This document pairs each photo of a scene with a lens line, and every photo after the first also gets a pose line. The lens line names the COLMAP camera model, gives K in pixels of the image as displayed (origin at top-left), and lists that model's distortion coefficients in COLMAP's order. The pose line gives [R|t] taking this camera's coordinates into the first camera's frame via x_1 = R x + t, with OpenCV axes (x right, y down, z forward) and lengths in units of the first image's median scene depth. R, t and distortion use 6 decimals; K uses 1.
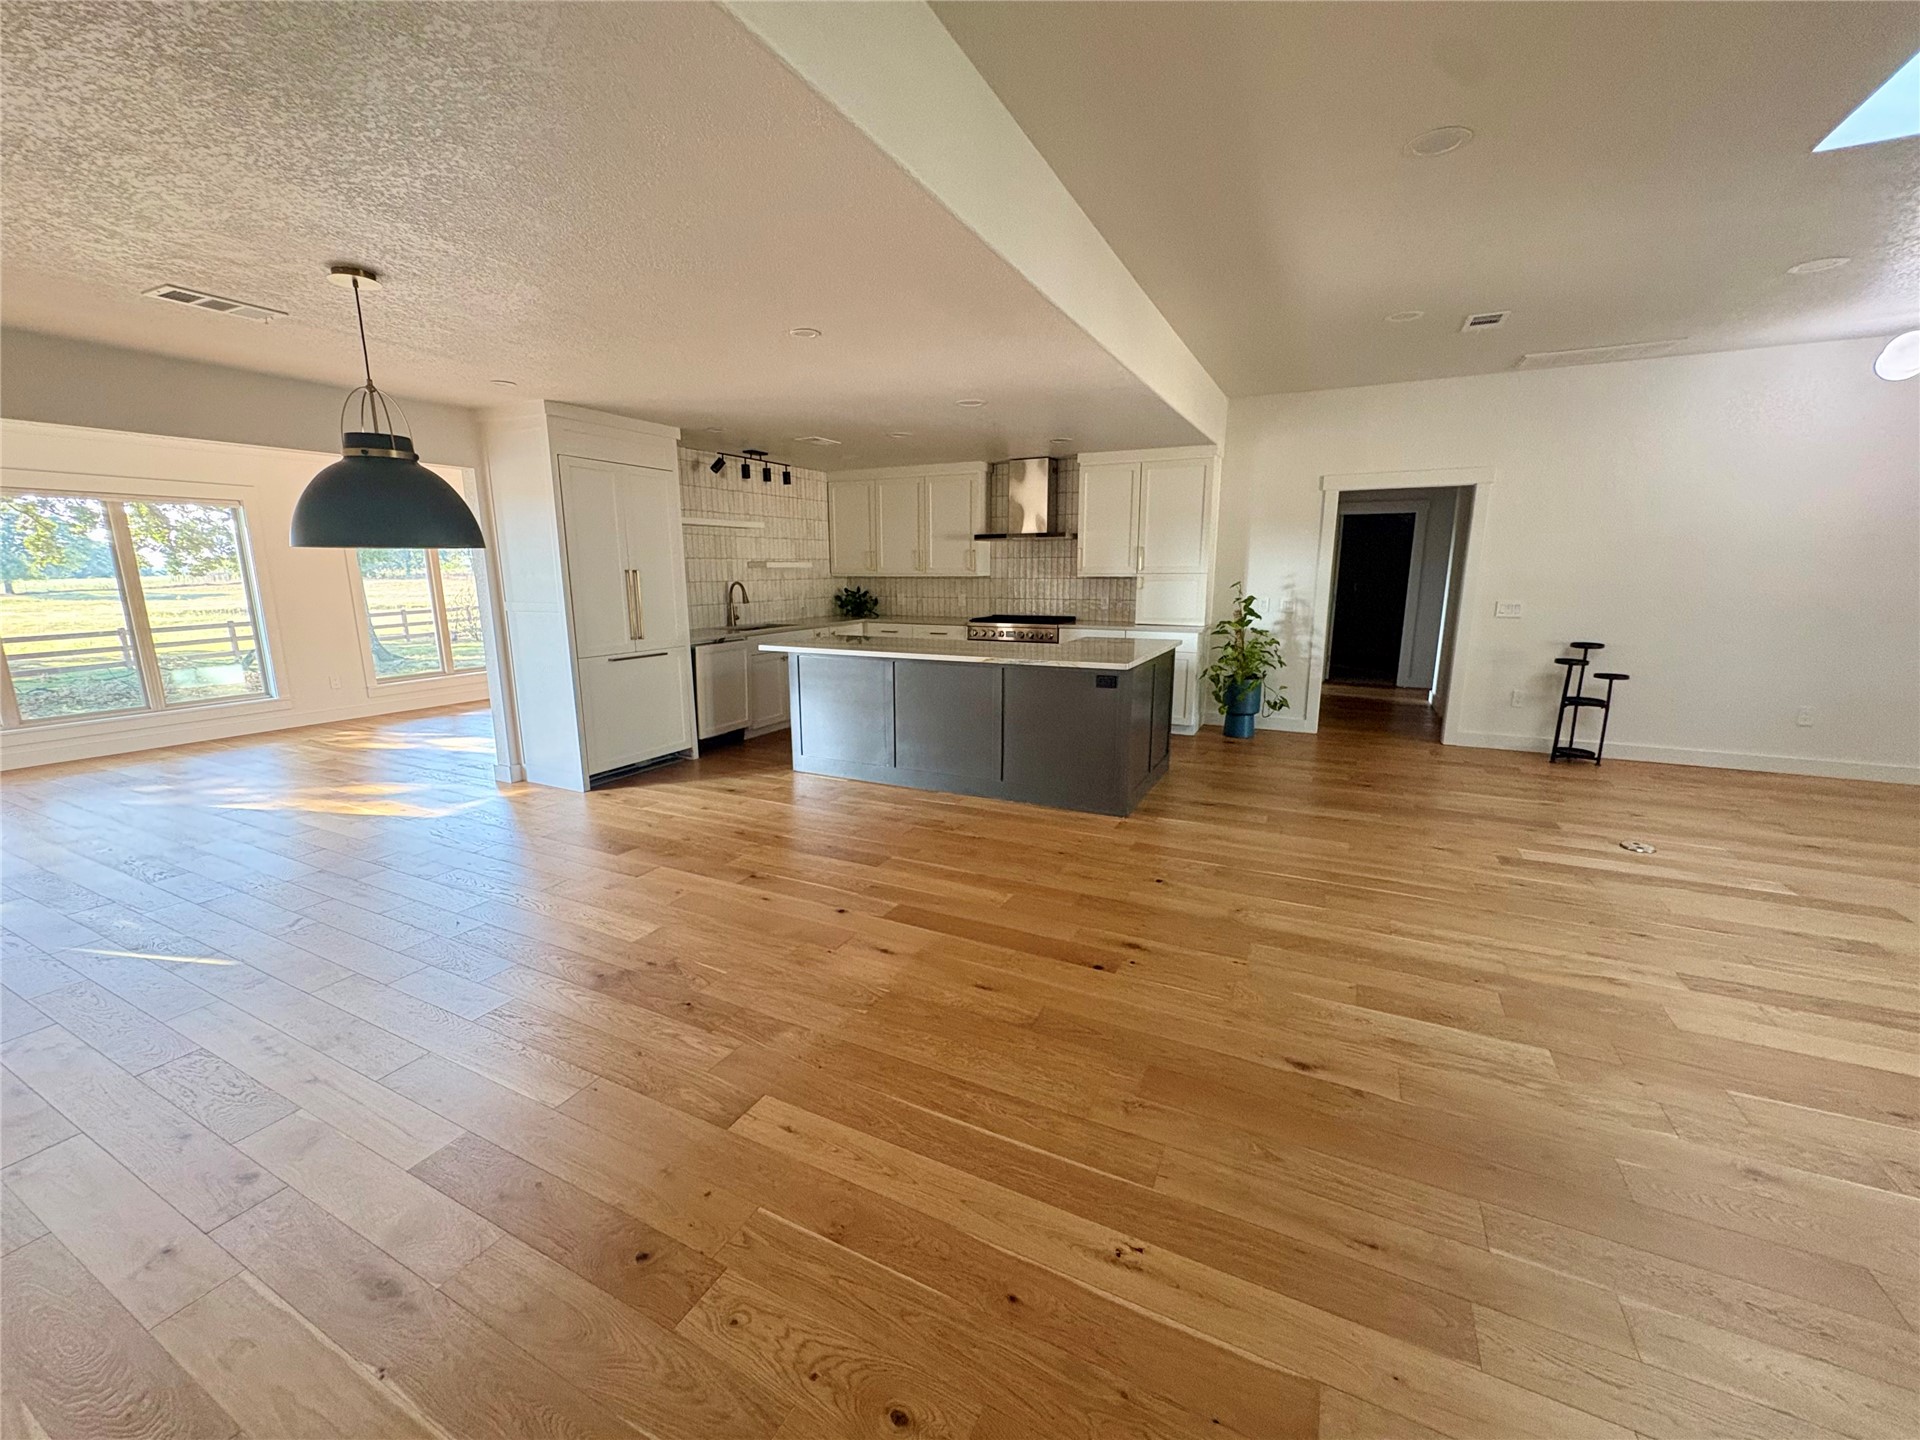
lens RADIAL K [[764.4, 0, 960.0], [0, 764.4, 720.0], [0, 0, 1]] dist [0.001614, 0.000094]
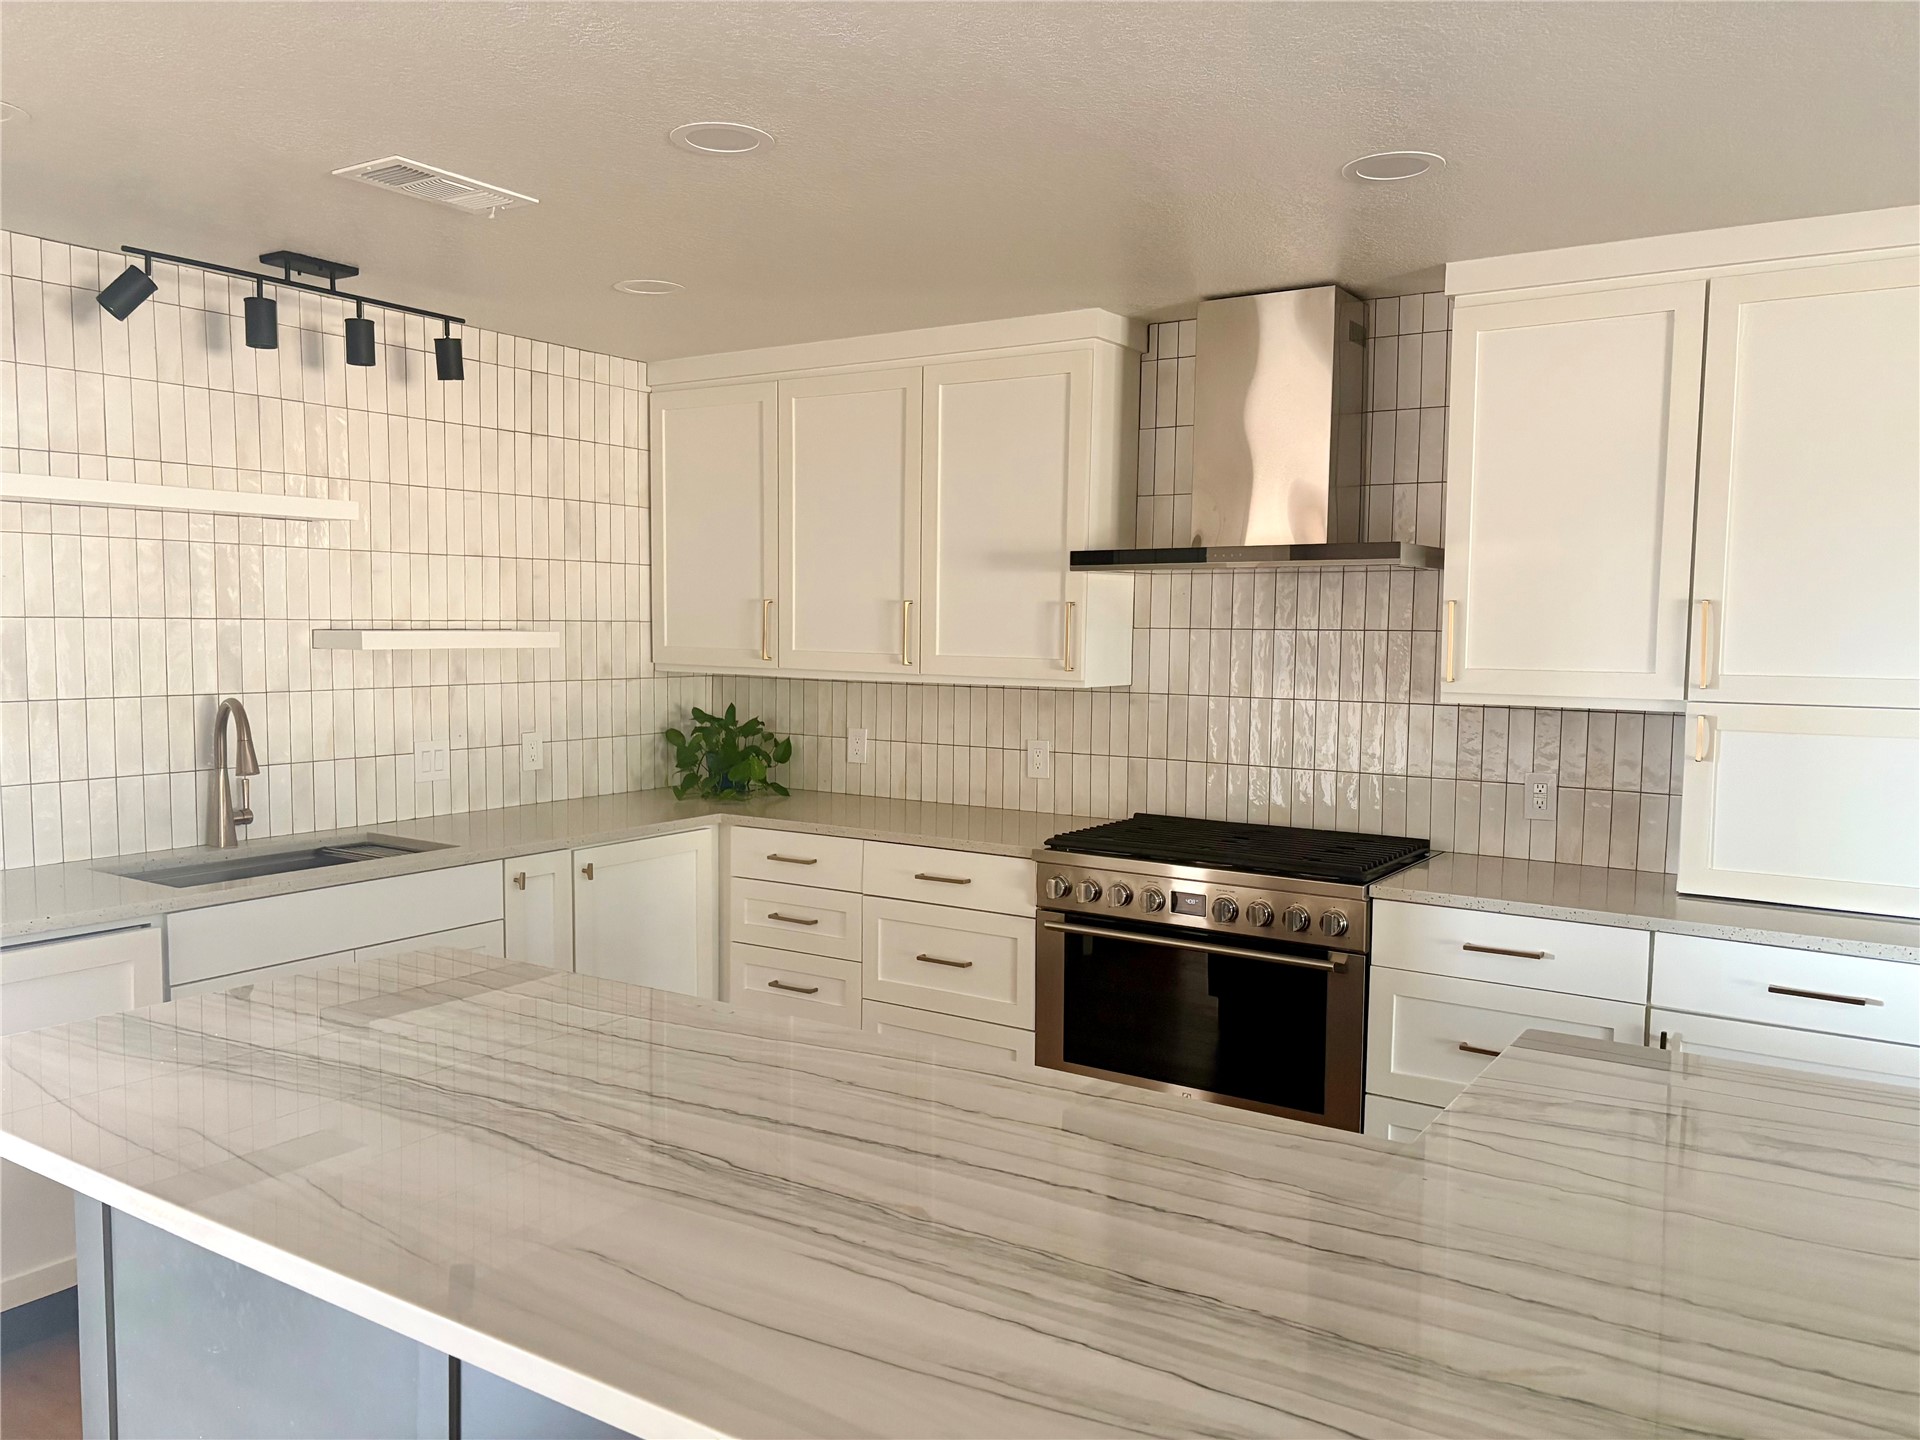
lens RADIAL K [[1464.9, 0, 960.0], [0, 1464.9, 720.0], [0, 0, 1]] dist [0.035897, -0.033227]
pose [[0.992225, 0.023654, -0.122189, 0.044911], [-0.039439, 0.990935, -0.128426, -0.101111], [0.118044, 0.132246, 0.984163, 0.437716]]
